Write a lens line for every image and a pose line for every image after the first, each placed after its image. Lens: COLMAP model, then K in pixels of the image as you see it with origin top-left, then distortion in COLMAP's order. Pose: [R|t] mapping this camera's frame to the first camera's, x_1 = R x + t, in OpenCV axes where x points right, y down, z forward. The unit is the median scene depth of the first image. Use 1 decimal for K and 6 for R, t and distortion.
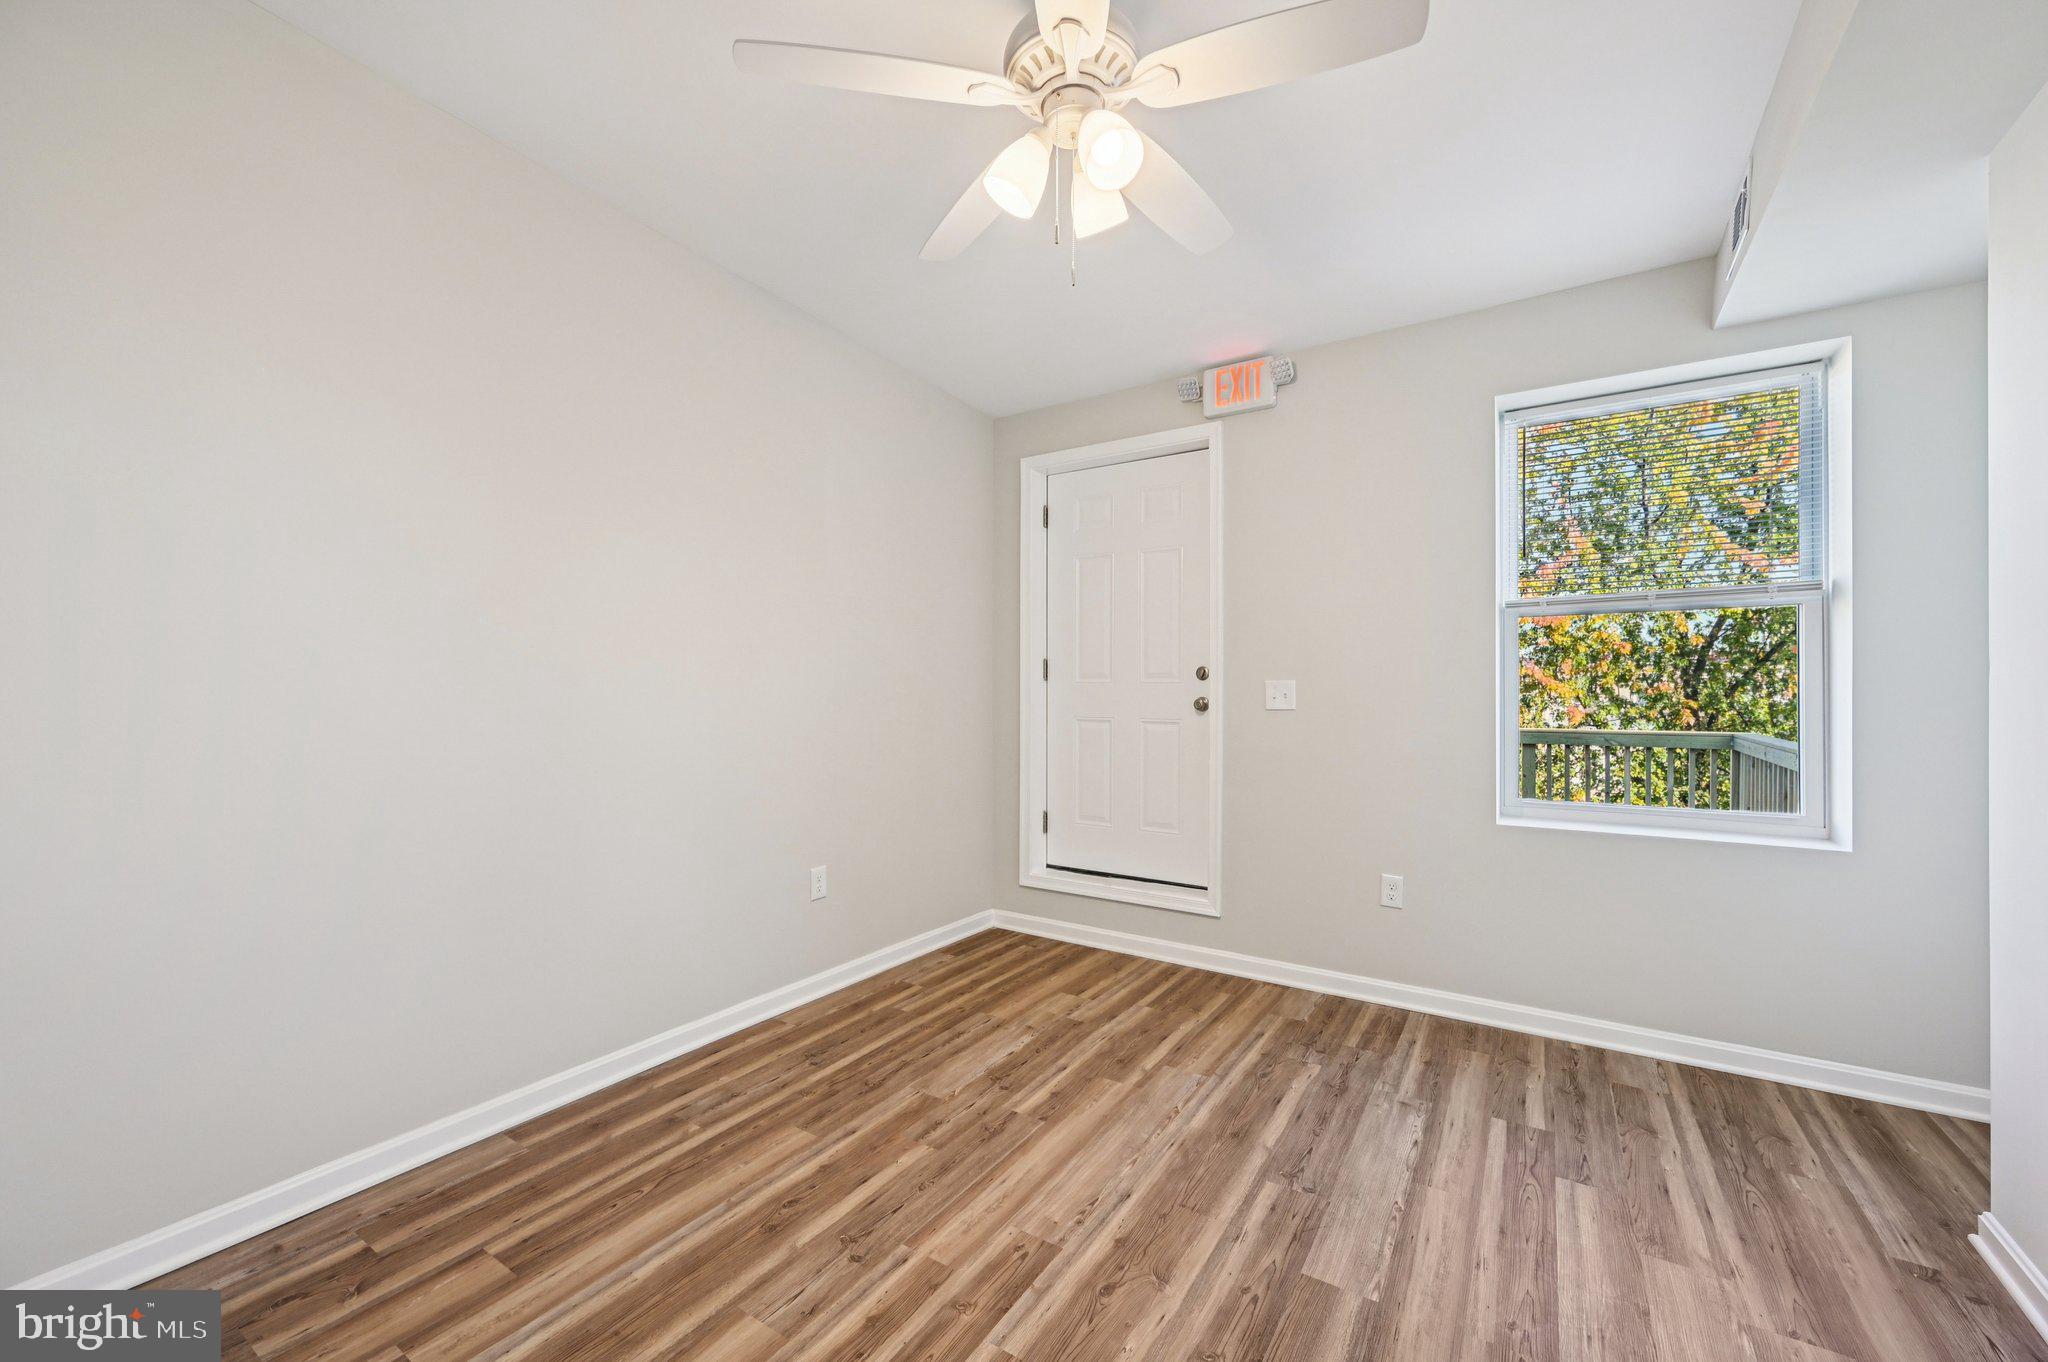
lens RADIAL K [[805.0, 0, 1035.8], [0, 805.0, 688.1], [0, 0, 1]] dist [-0.004997, 0.001511]
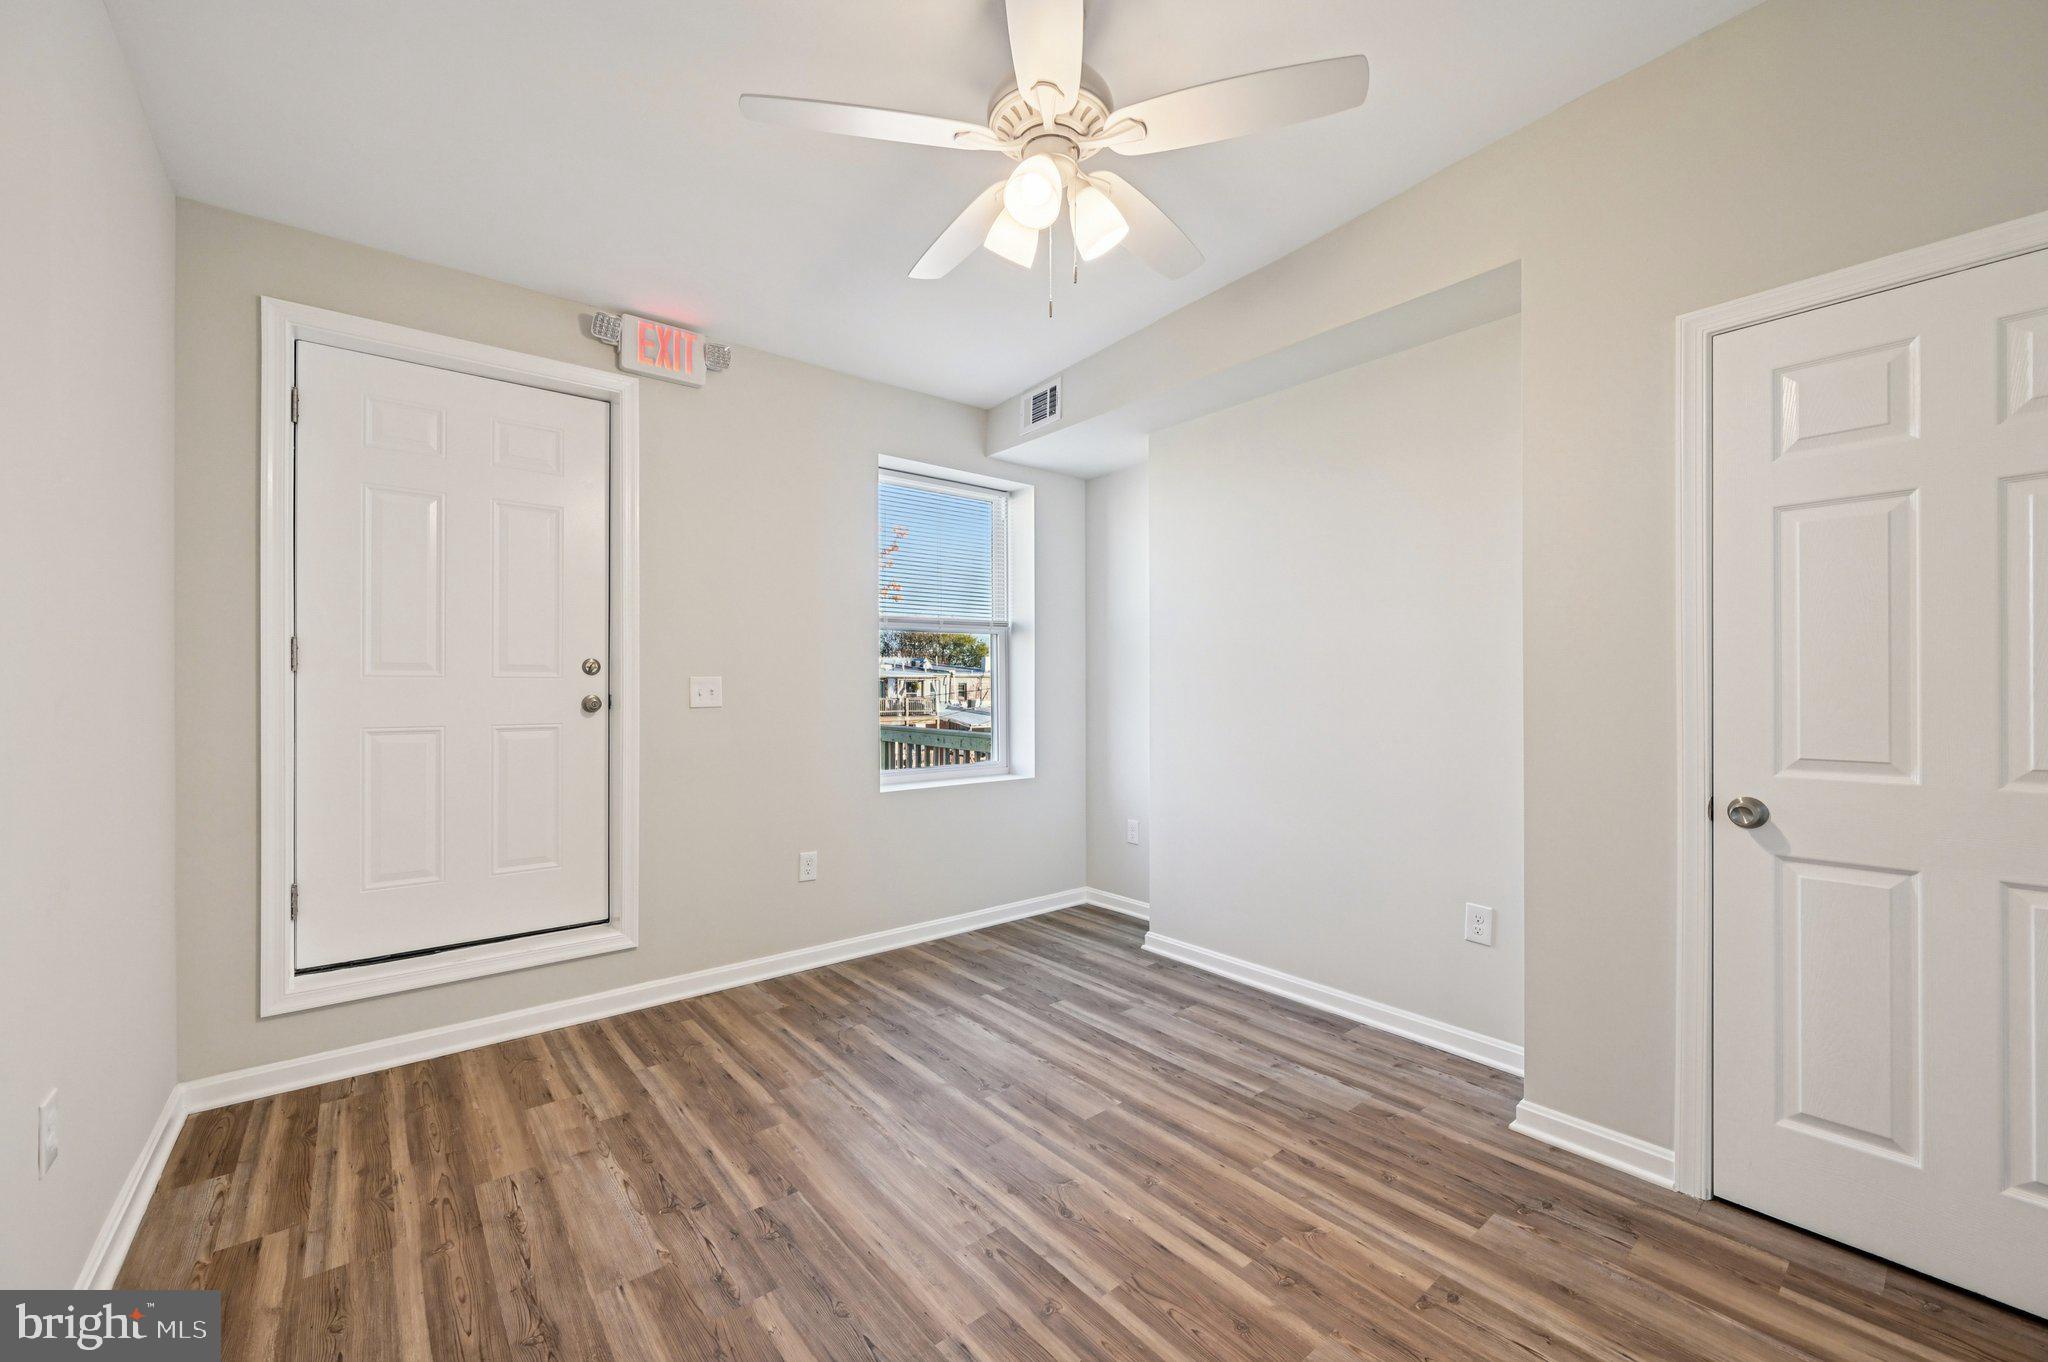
lens RADIAL K [[805.0, 0, 1028.8], [0, 805.0, 687.4], [0, 0, 1]] dist [-0.004997, 0.001511]
pose [[0.304987, -0.003156, 0.952351, -0.612280], [-0.000292, 0.999994, 0.003407, -0.000335], [-0.952357, -0.001317, 0.304984, 0.425604]]
